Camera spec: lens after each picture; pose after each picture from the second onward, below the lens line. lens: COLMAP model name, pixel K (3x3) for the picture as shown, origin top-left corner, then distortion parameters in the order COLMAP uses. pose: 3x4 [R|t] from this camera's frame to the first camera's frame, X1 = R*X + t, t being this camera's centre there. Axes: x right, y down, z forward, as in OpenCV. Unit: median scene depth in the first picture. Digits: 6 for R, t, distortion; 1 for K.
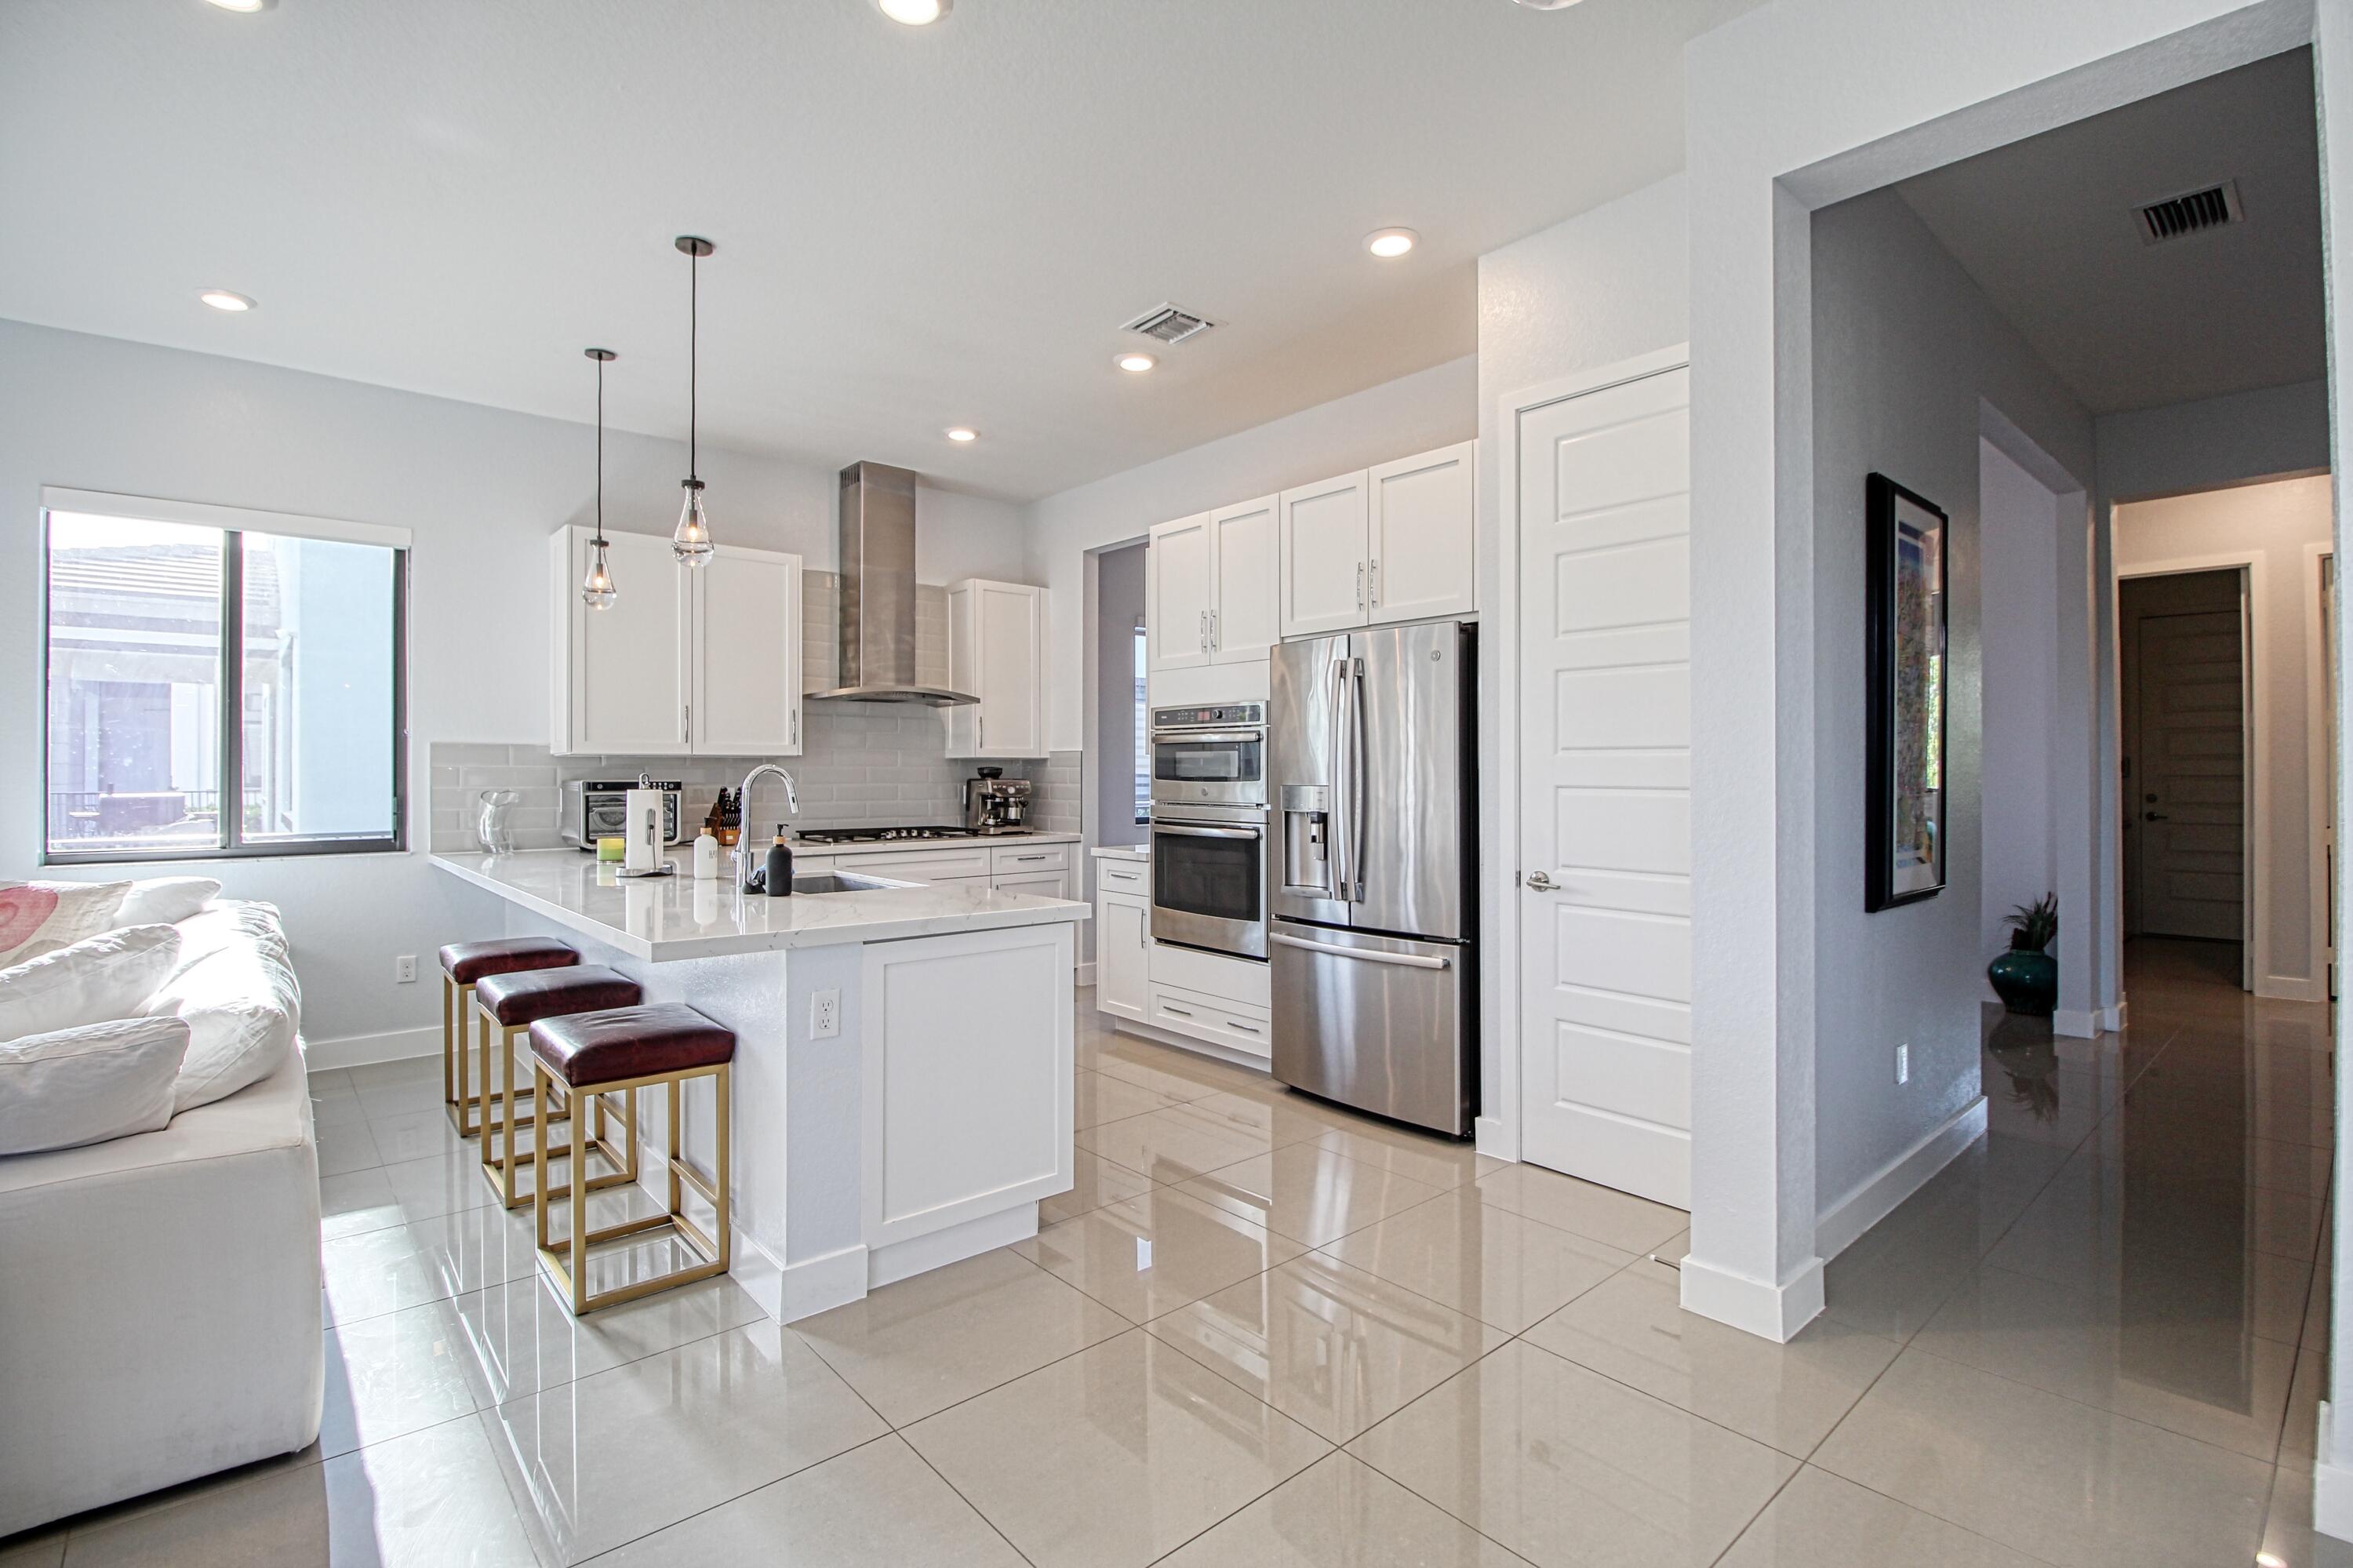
lens RADIAL K [[1087.7, 0, 1175.3], [0, 1087.7, 764.0], [0, 0, 1]] dist [-0.000152, -0.014066]
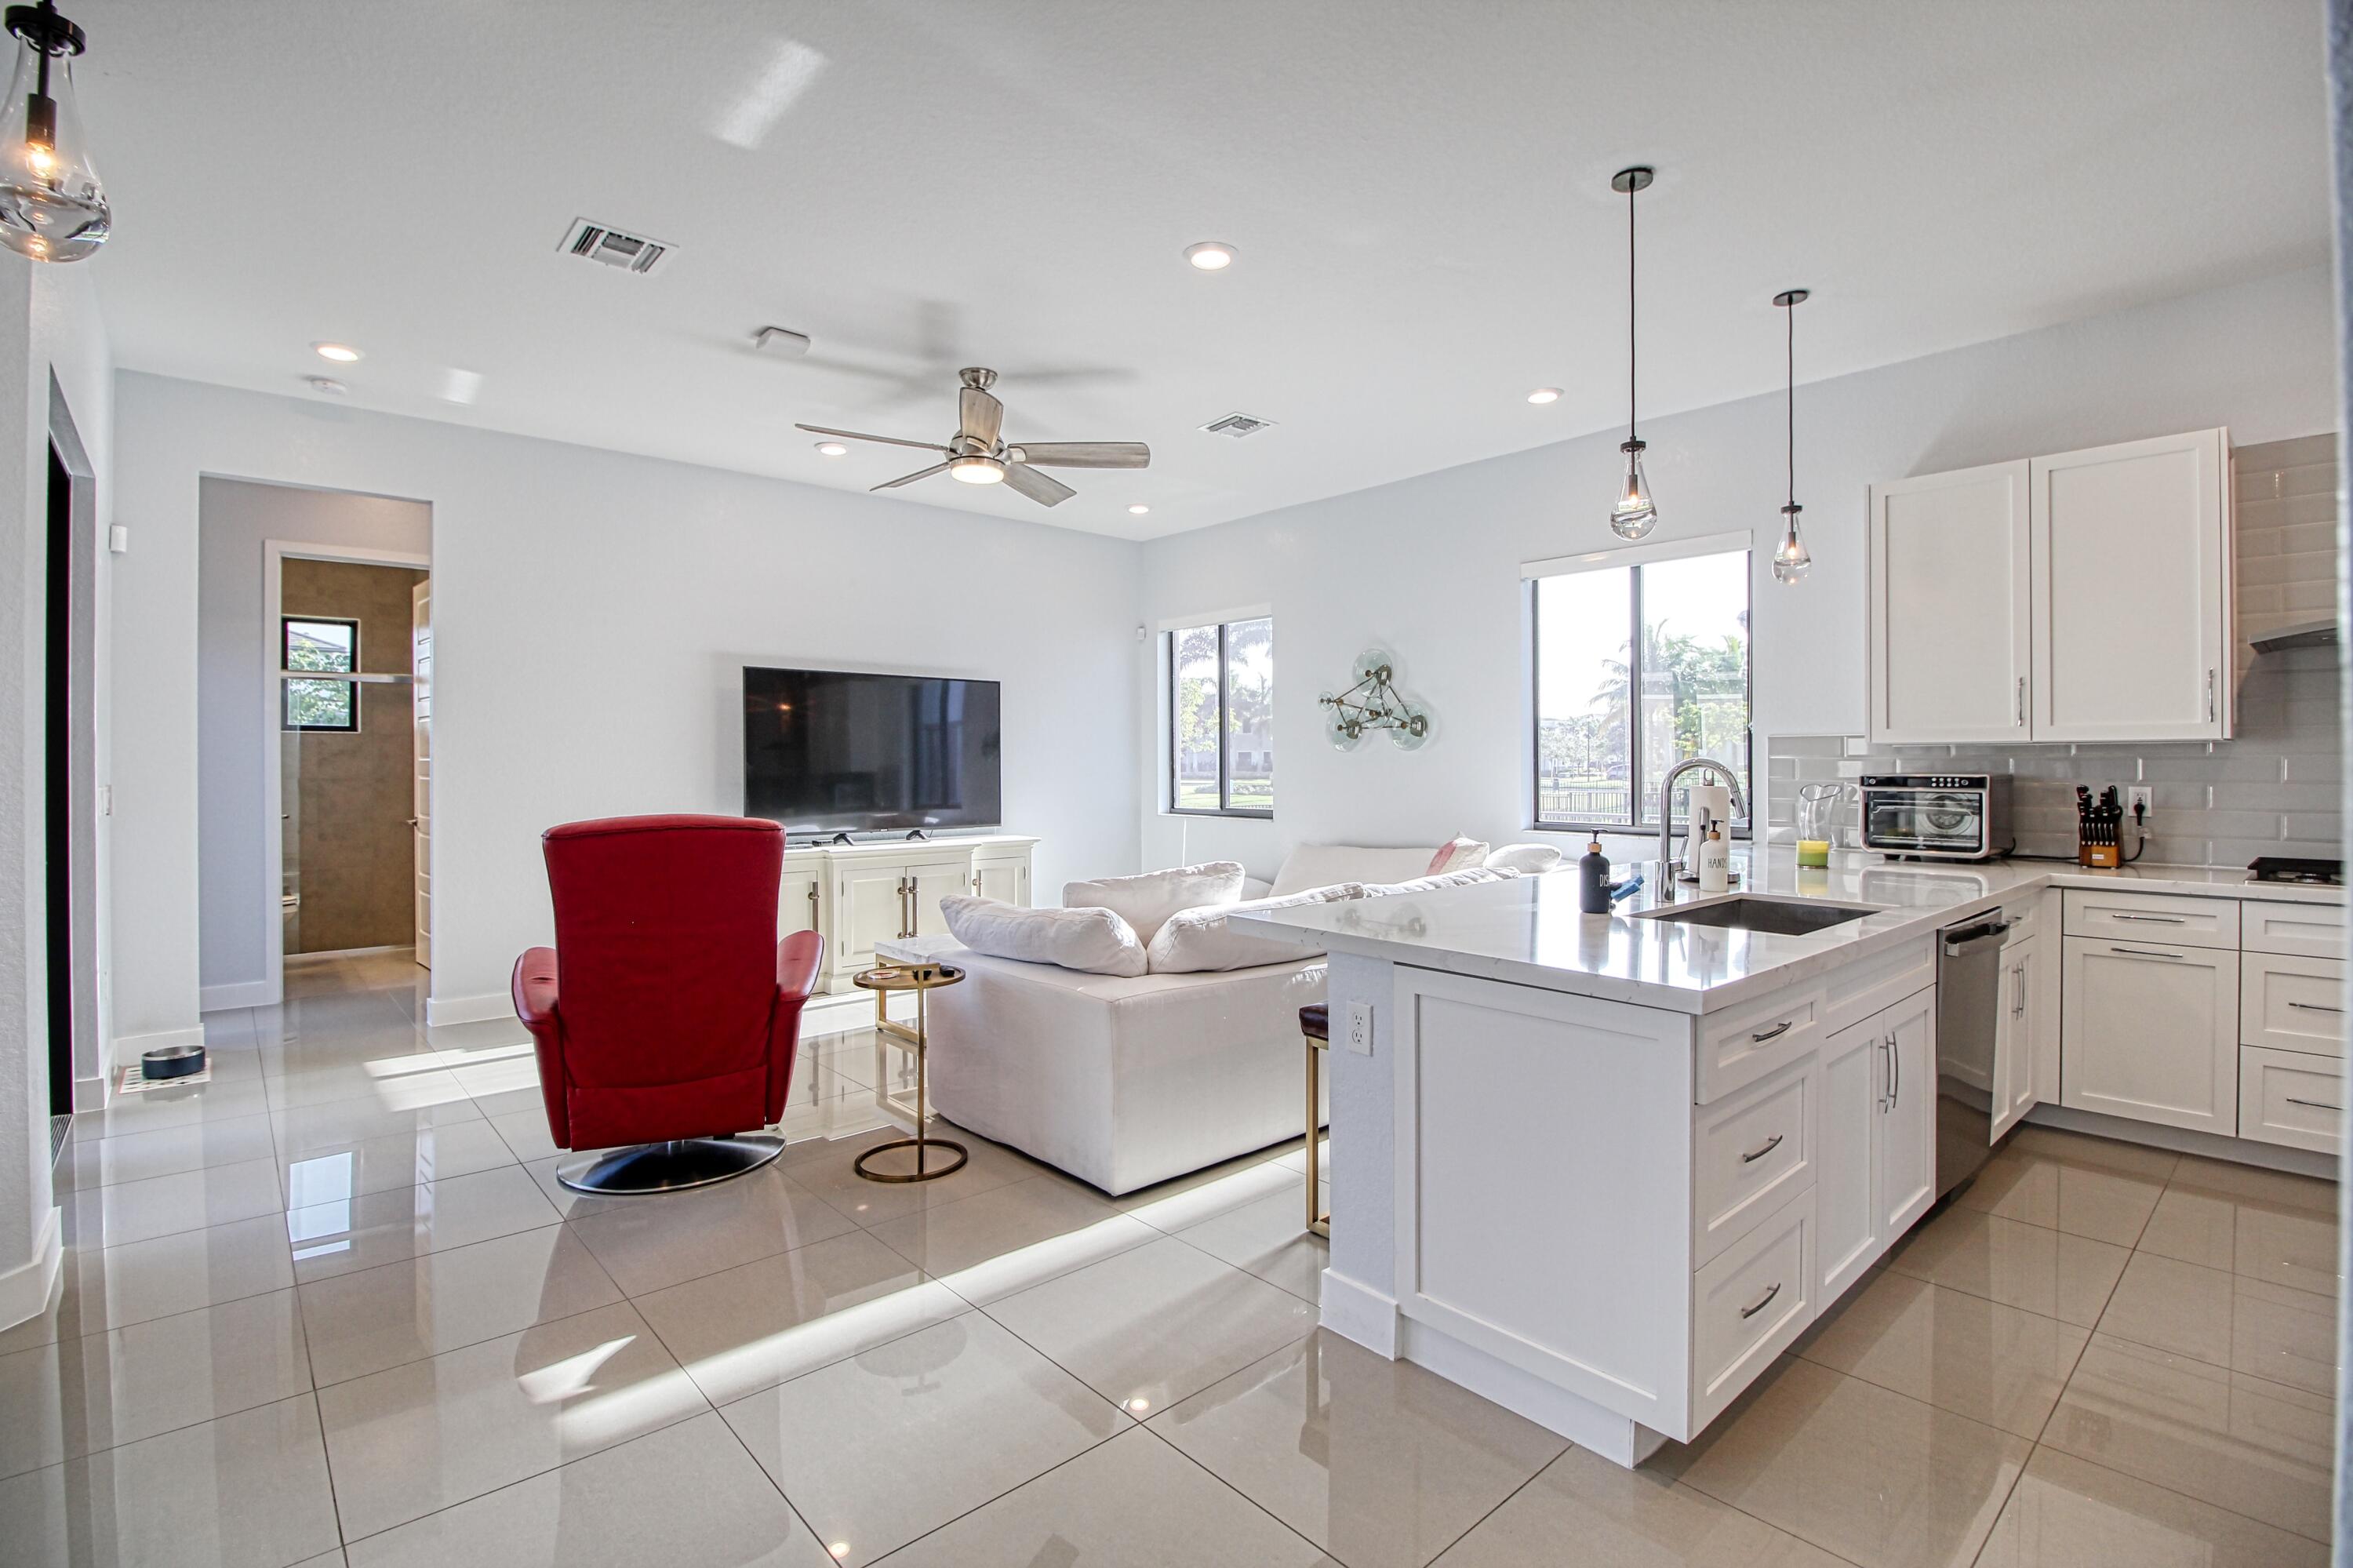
lens RADIAL K [[1072.6, 0, 1190.3], [0, 1072.6, 766.3], [0, 0, 1]] dist [0.000000, -0.012663]
pose [[0.021448, 0.004299, -0.999761, 0.331624], [0.008931, 0.999950, 0.004491, -0.000063], [0.999730, -0.009025, 0.021409, 0.465372]]
